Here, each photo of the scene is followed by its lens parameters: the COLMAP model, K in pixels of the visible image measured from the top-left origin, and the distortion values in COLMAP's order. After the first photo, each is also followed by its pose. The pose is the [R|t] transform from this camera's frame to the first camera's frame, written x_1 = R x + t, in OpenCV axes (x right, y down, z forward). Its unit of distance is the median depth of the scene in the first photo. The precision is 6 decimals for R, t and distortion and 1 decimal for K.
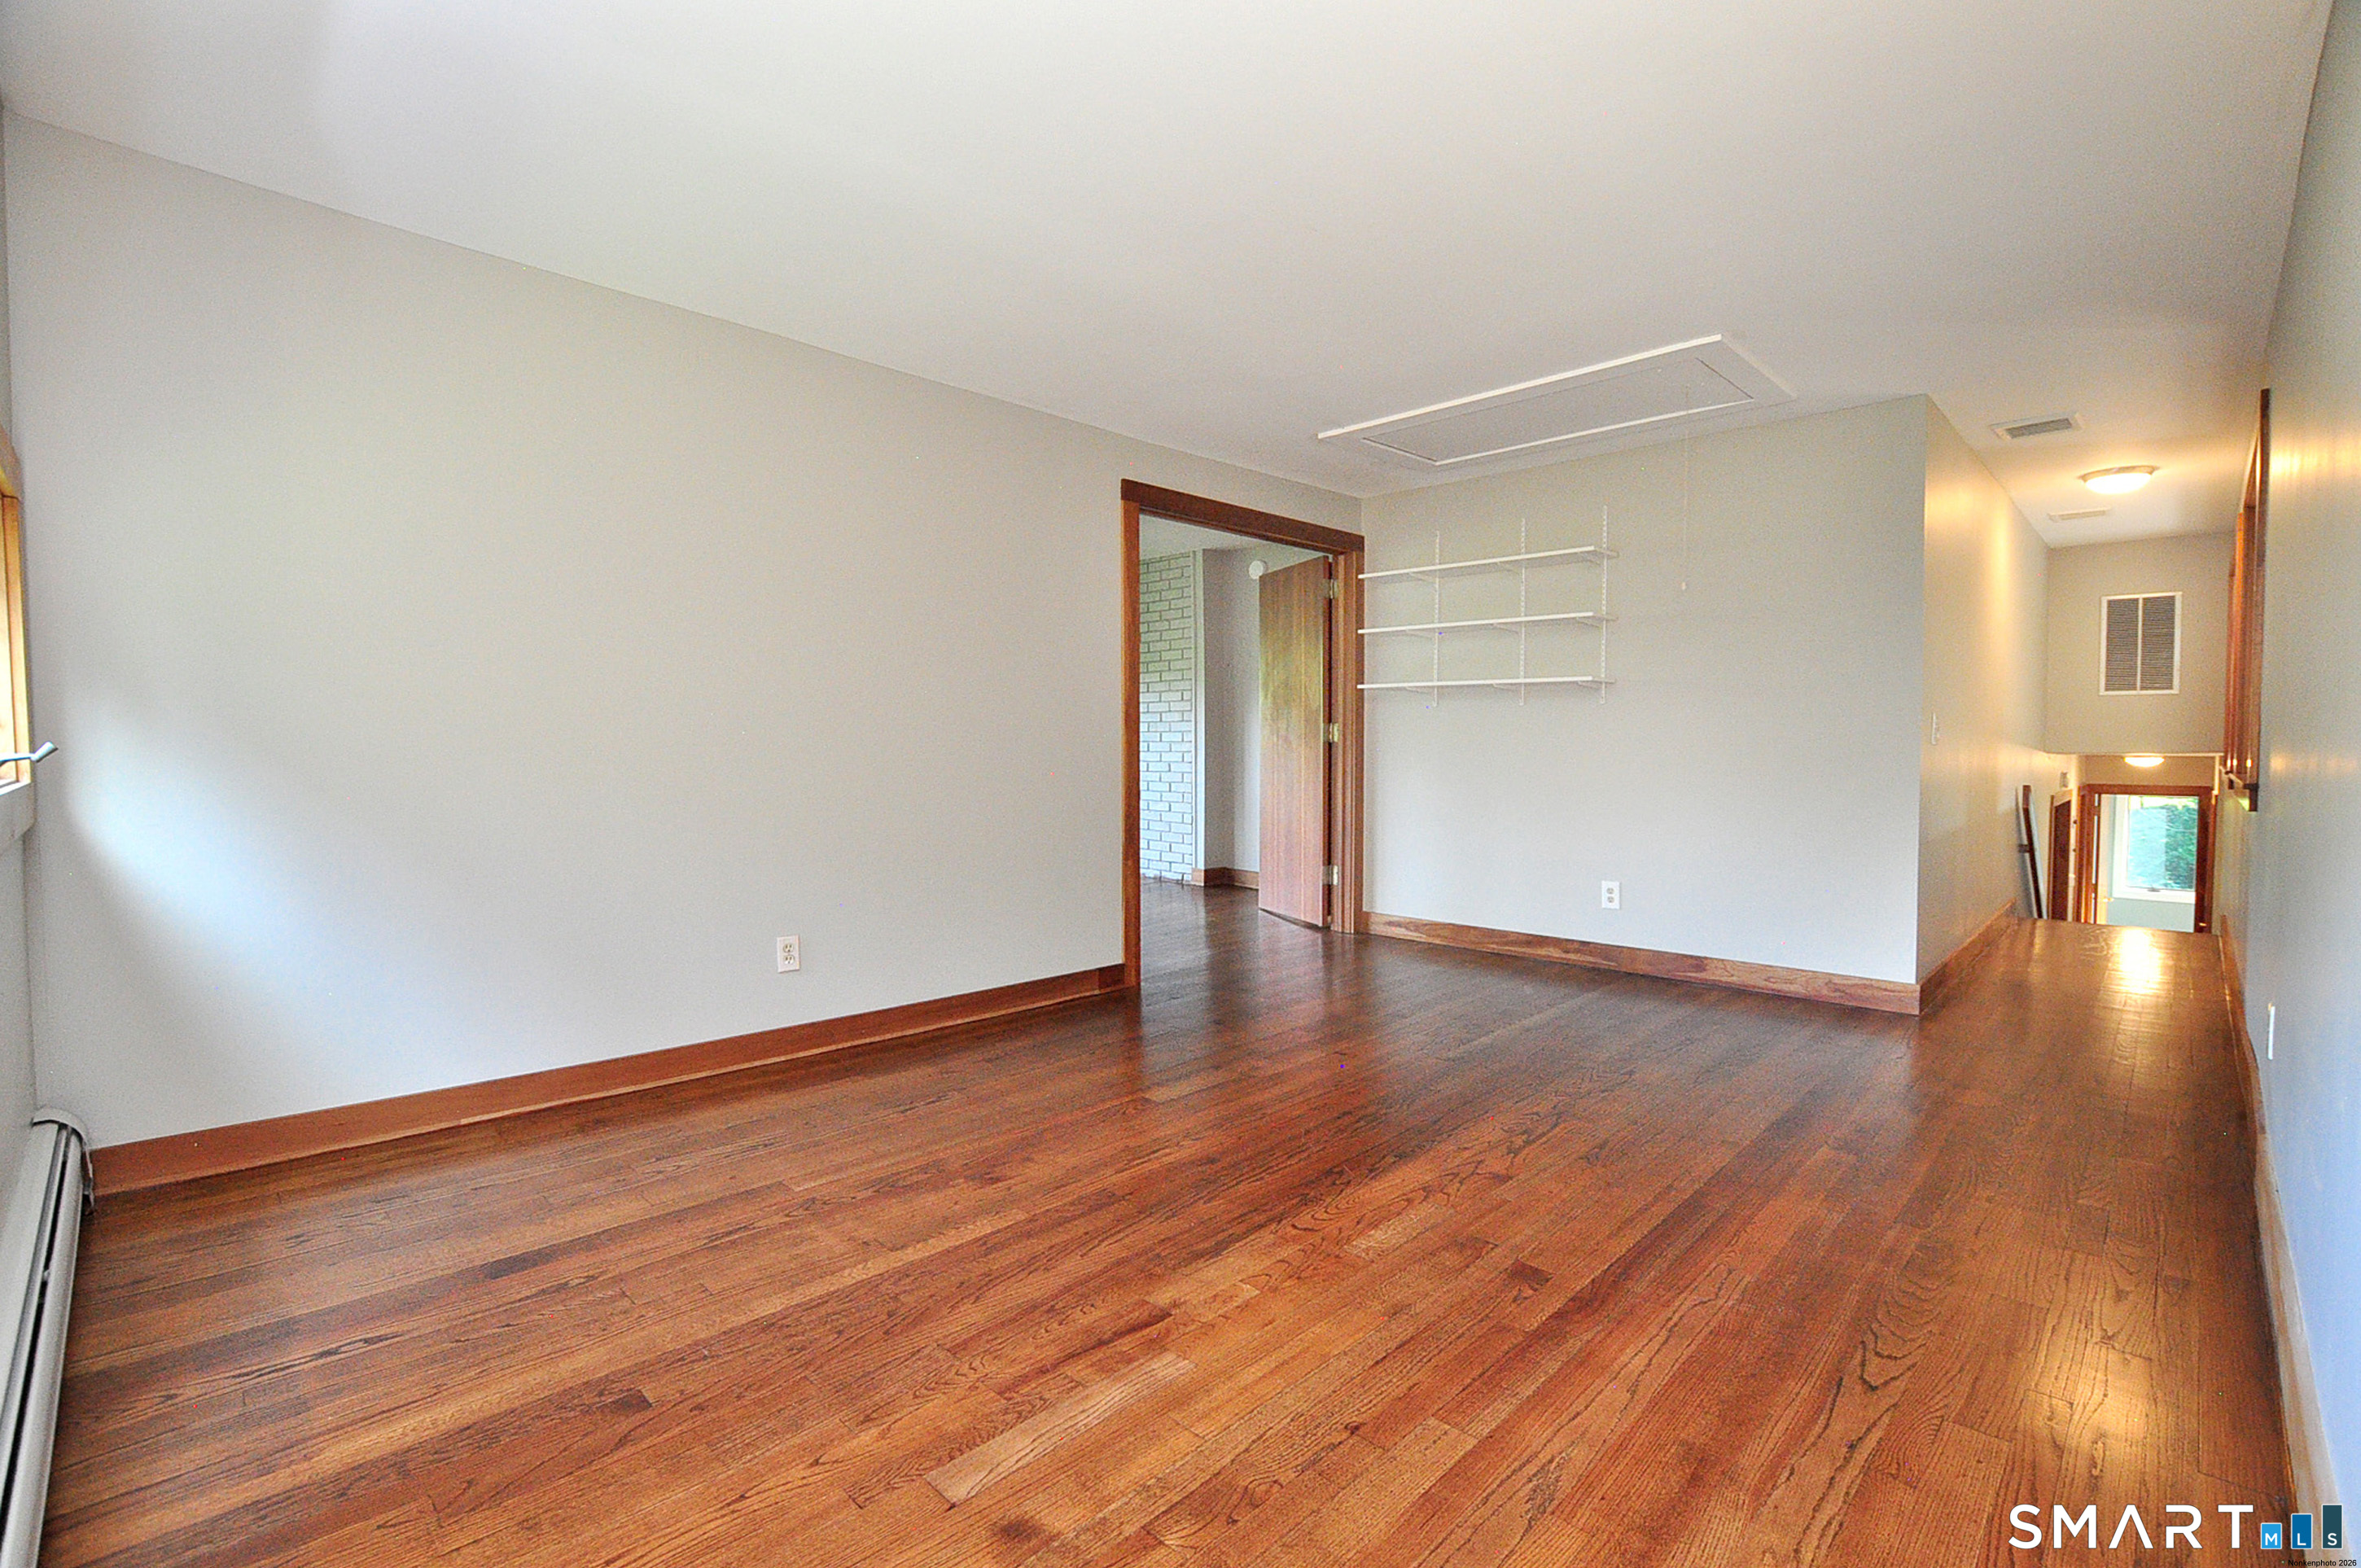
lens RADIAL K [[1051.8, 0, 1179.6], [0, 1051.8, 795.9], [0, 0, 1]] dist [-0.026915, 0.000359]
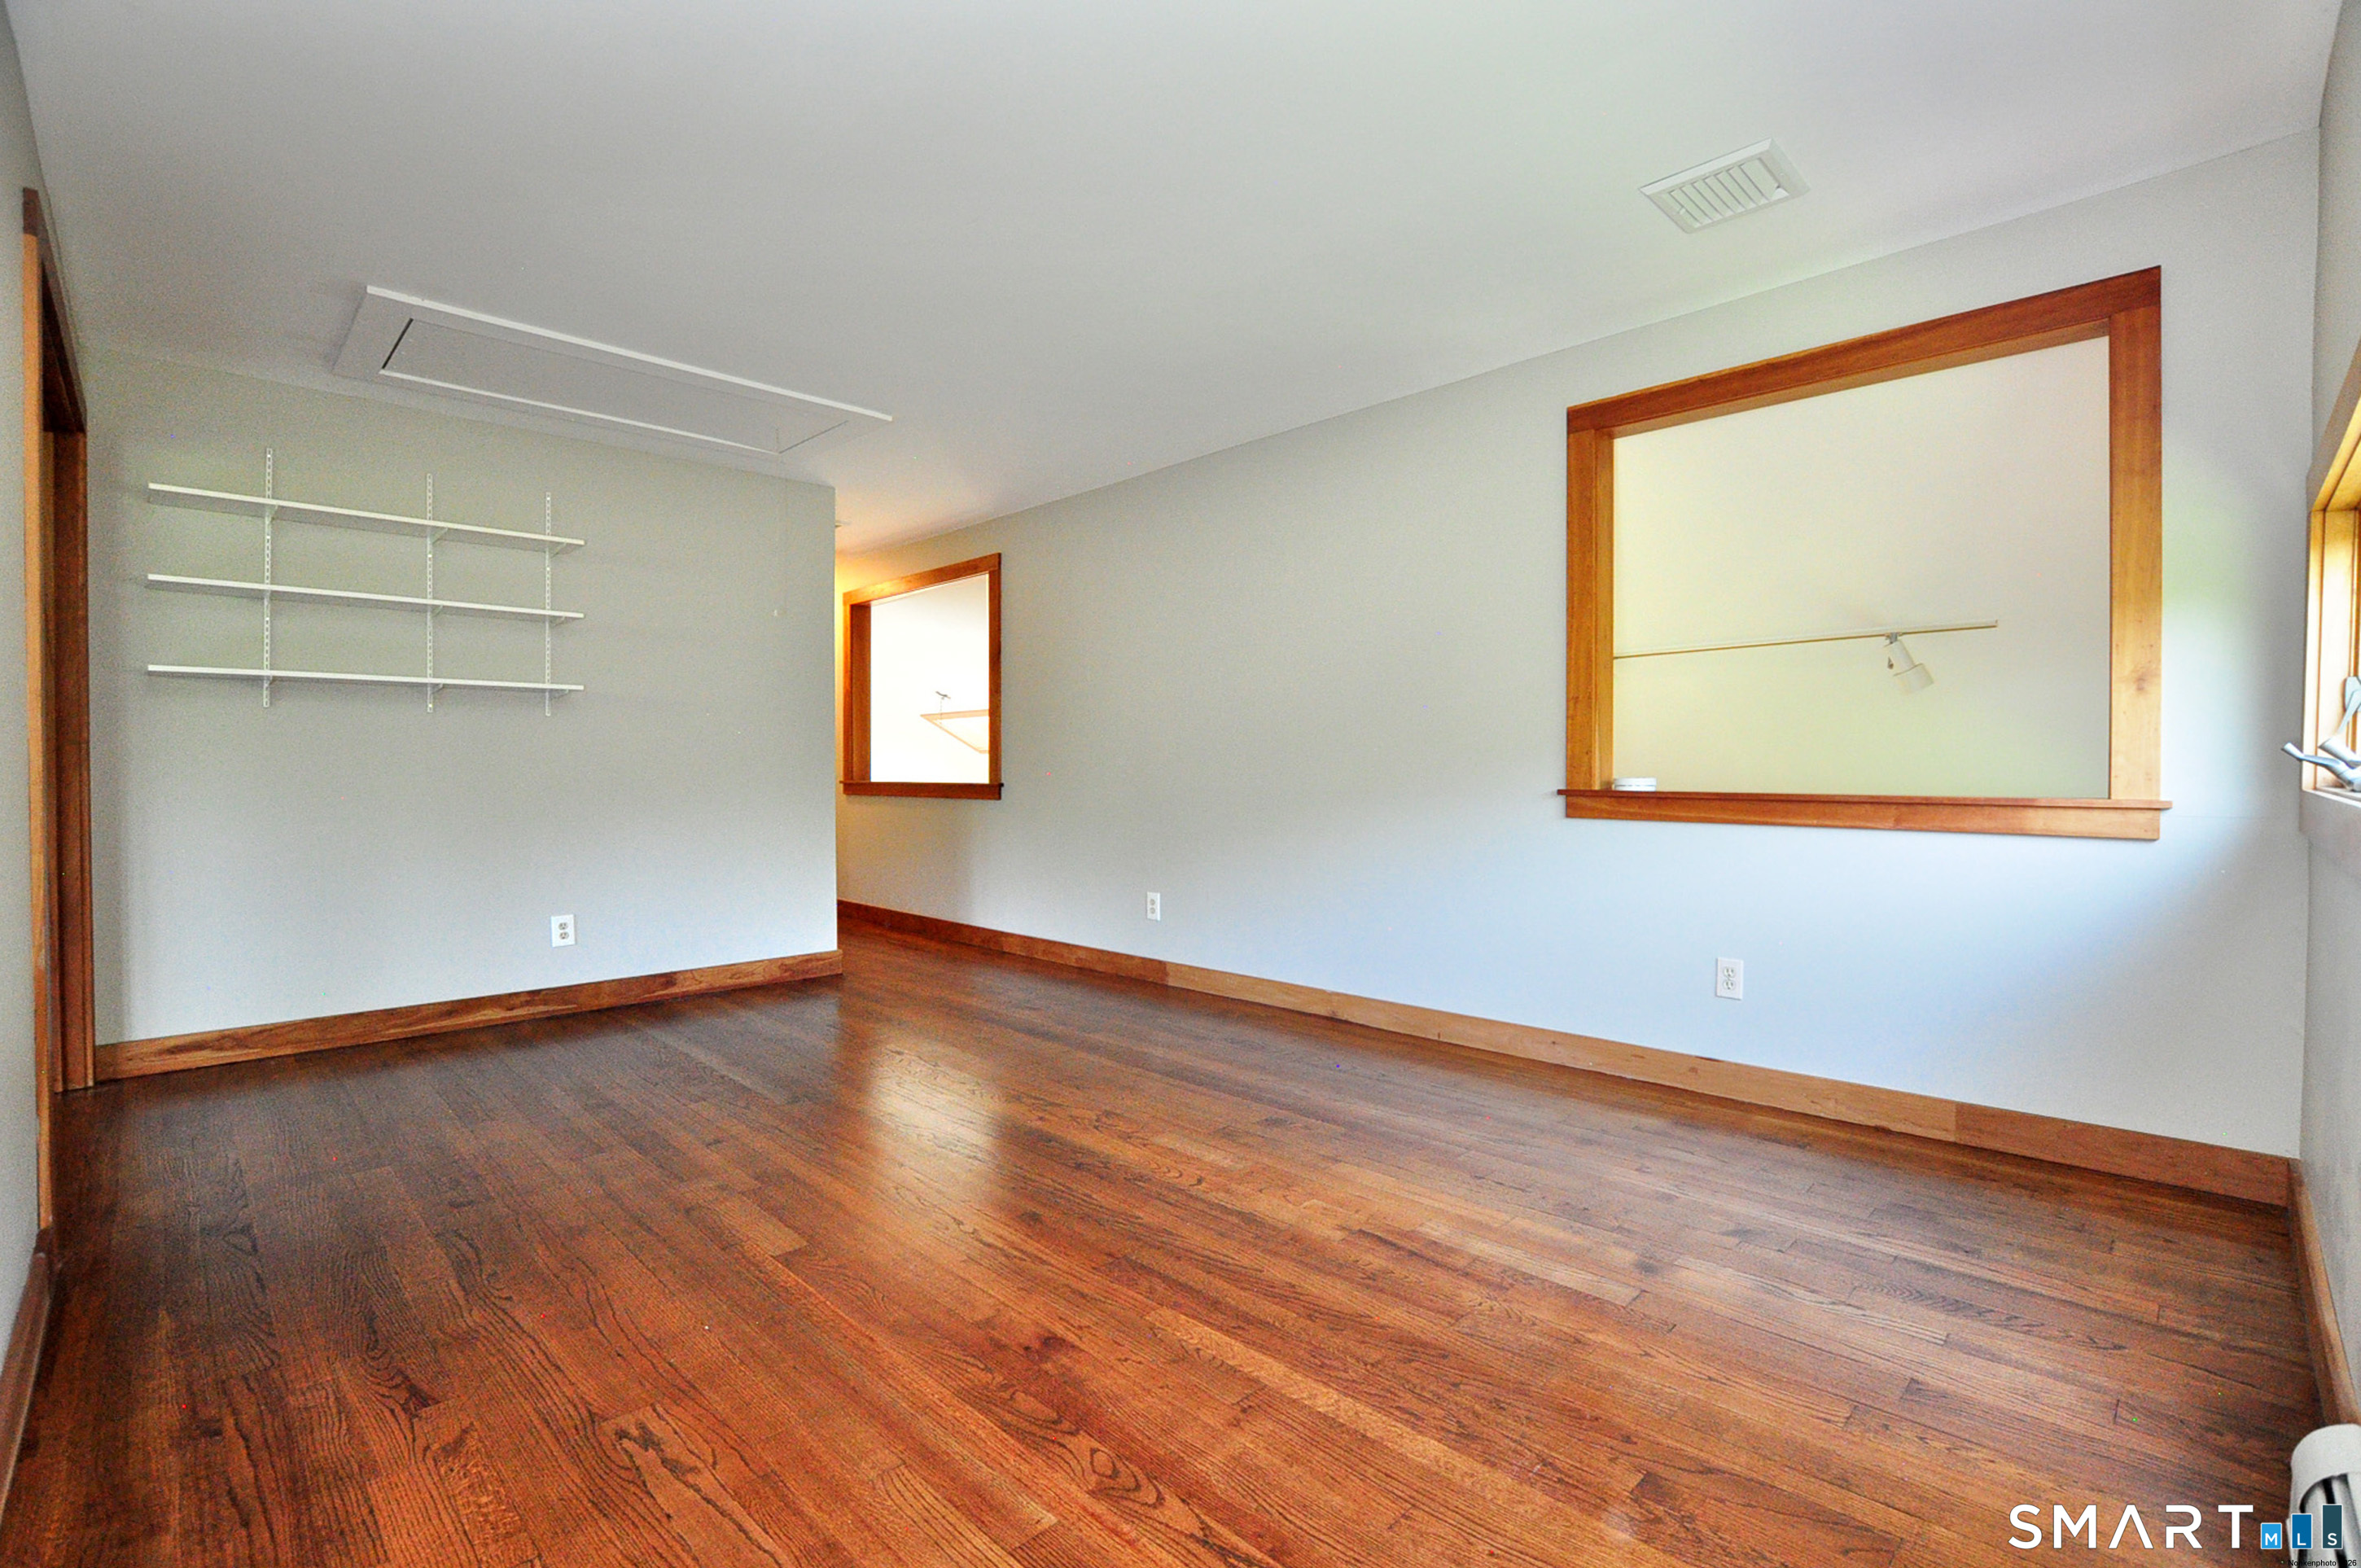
lens RADIAL K [[1051.8, 0, 1179.6], [0, 1051.8, 795.9], [0, 0, 1]] dist [-0.026915, 0.000359]
pose [[0.009536, -0.026682, 0.999598, -0.926620], [0.049112, 0.998450, 0.026183, -0.035260], [-0.998748, 0.048842, 0.010832, 0.900880]]
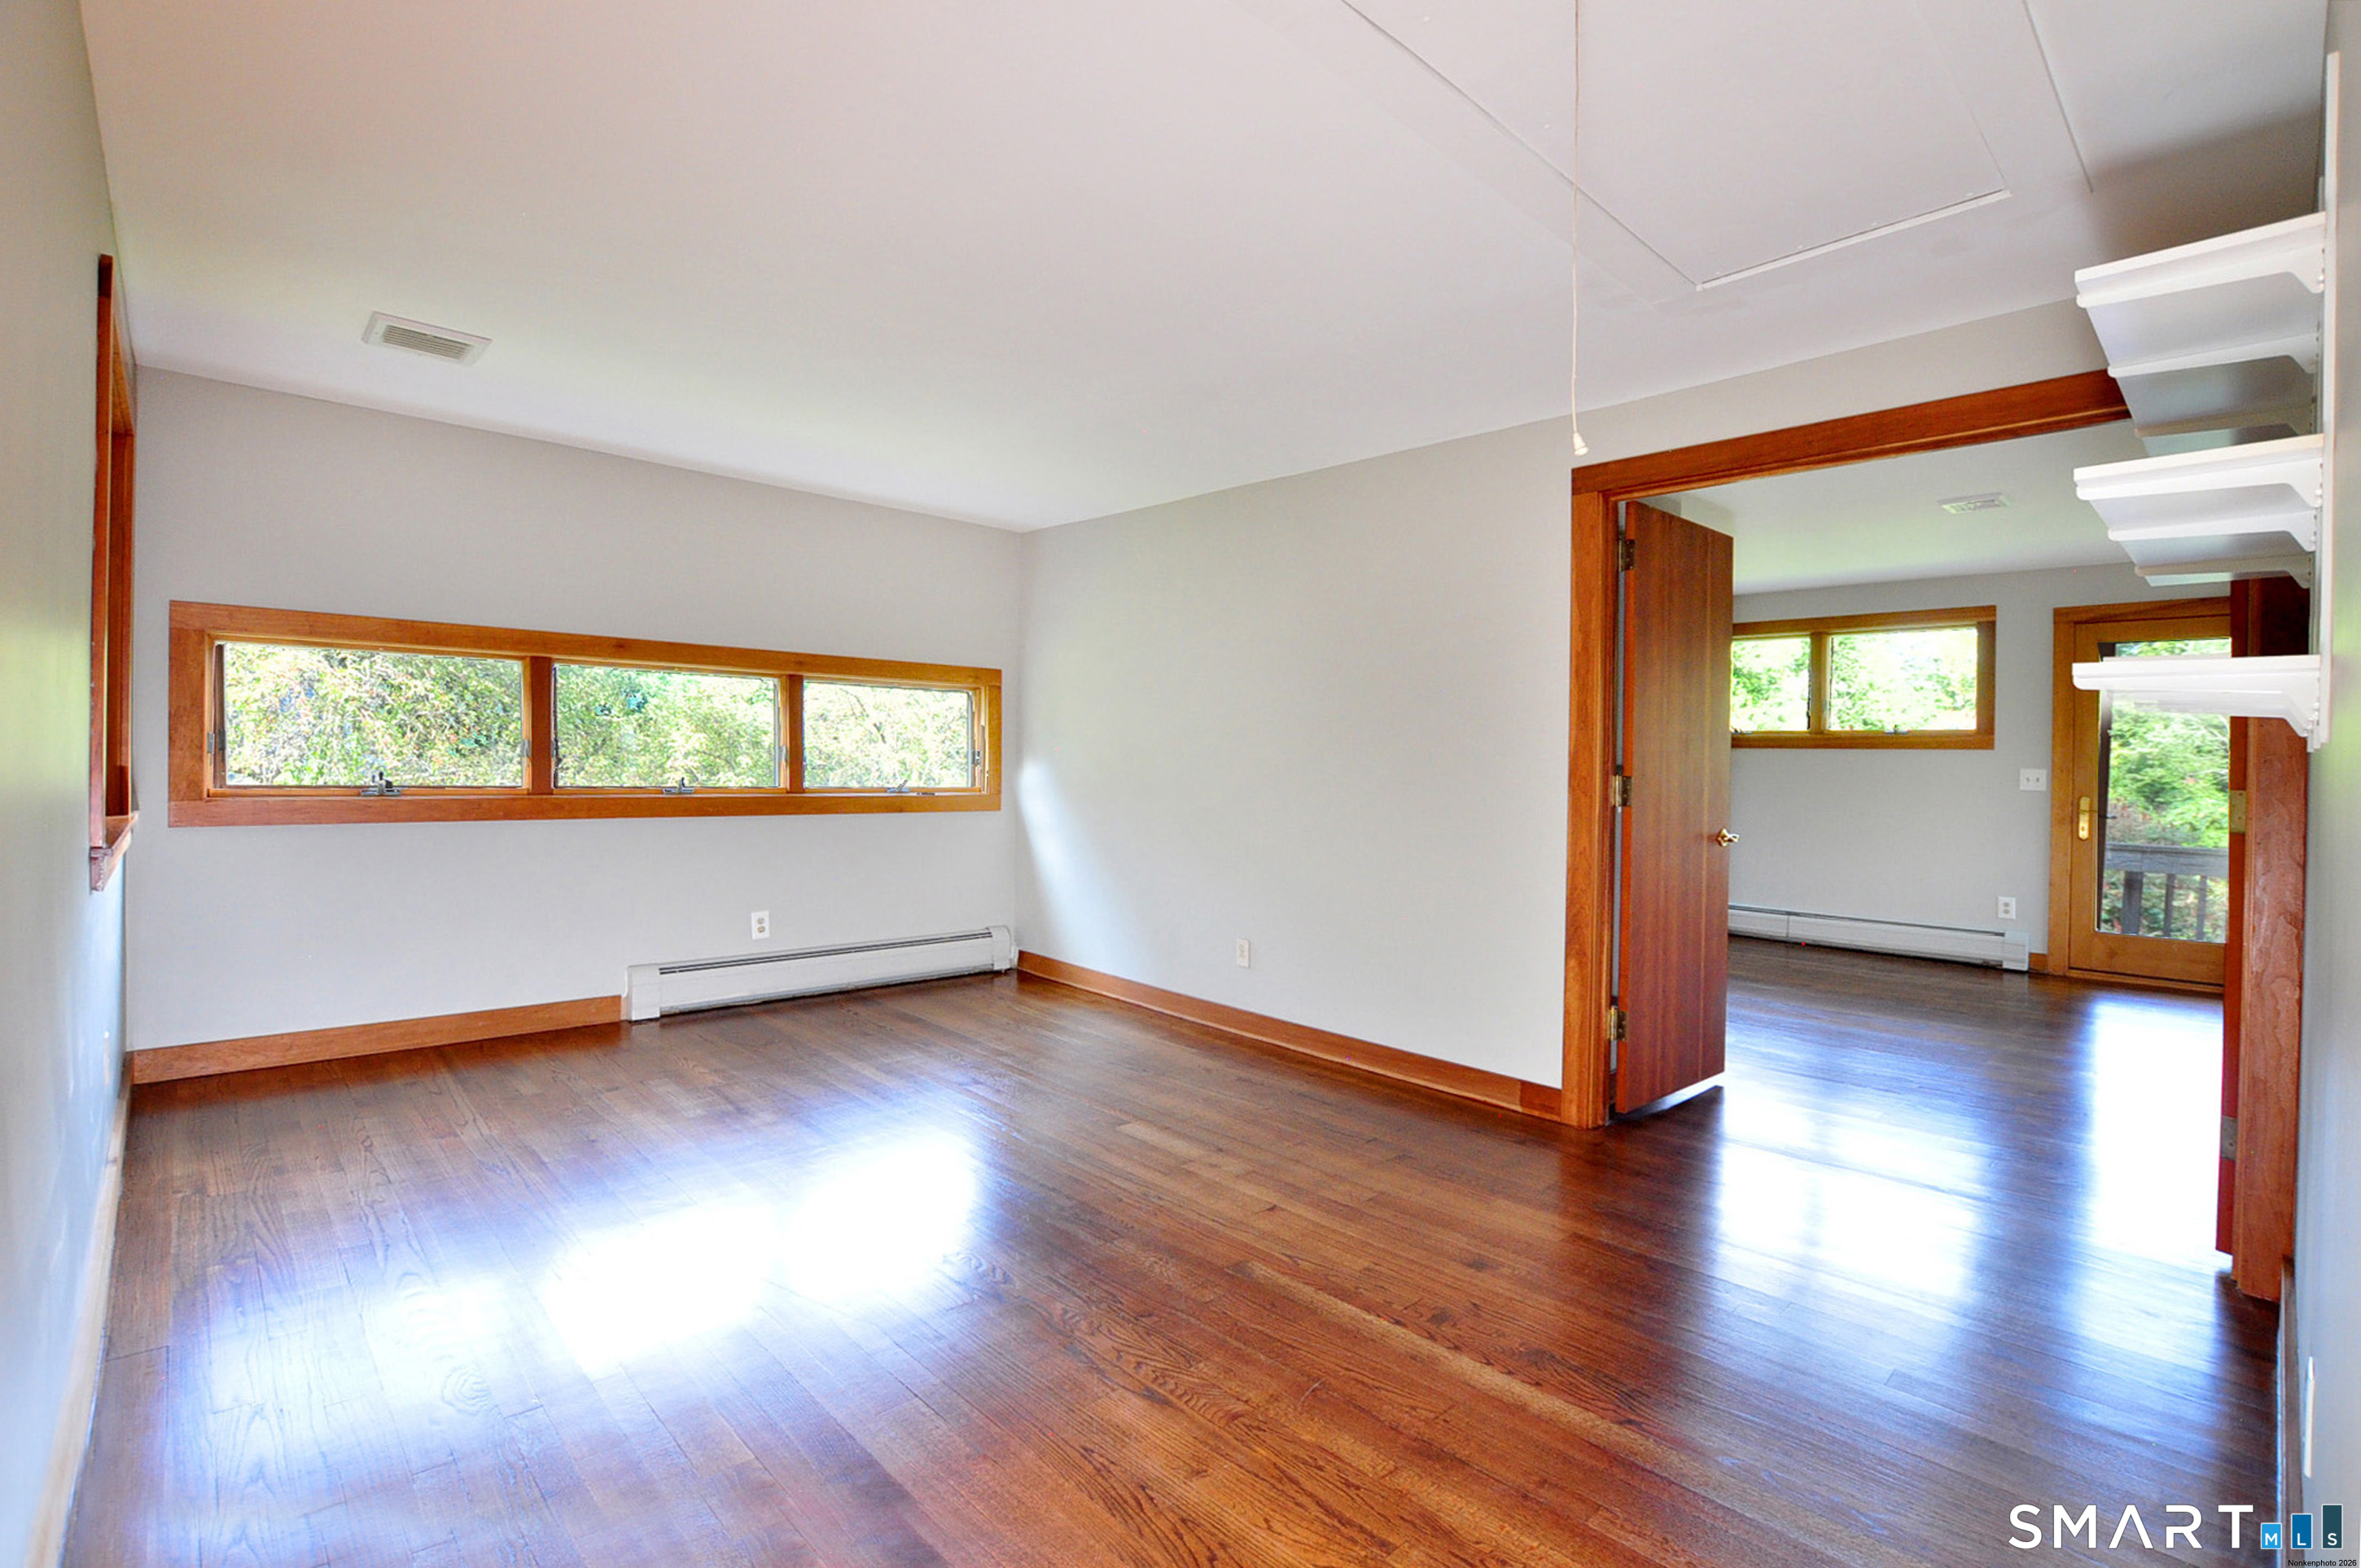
lens RADIAL K [[1051.8, 0, 1179.6], [0, 1051.8, 795.9], [0, 0, 1]] dist [-0.026915, 0.000359]
pose [[-0.038195, 0.026308, -0.998924, 1.347359], [-0.063251, 0.997585, 0.028691, -0.114797], [0.997266, 0.064279, -0.036439, 1.367338]]
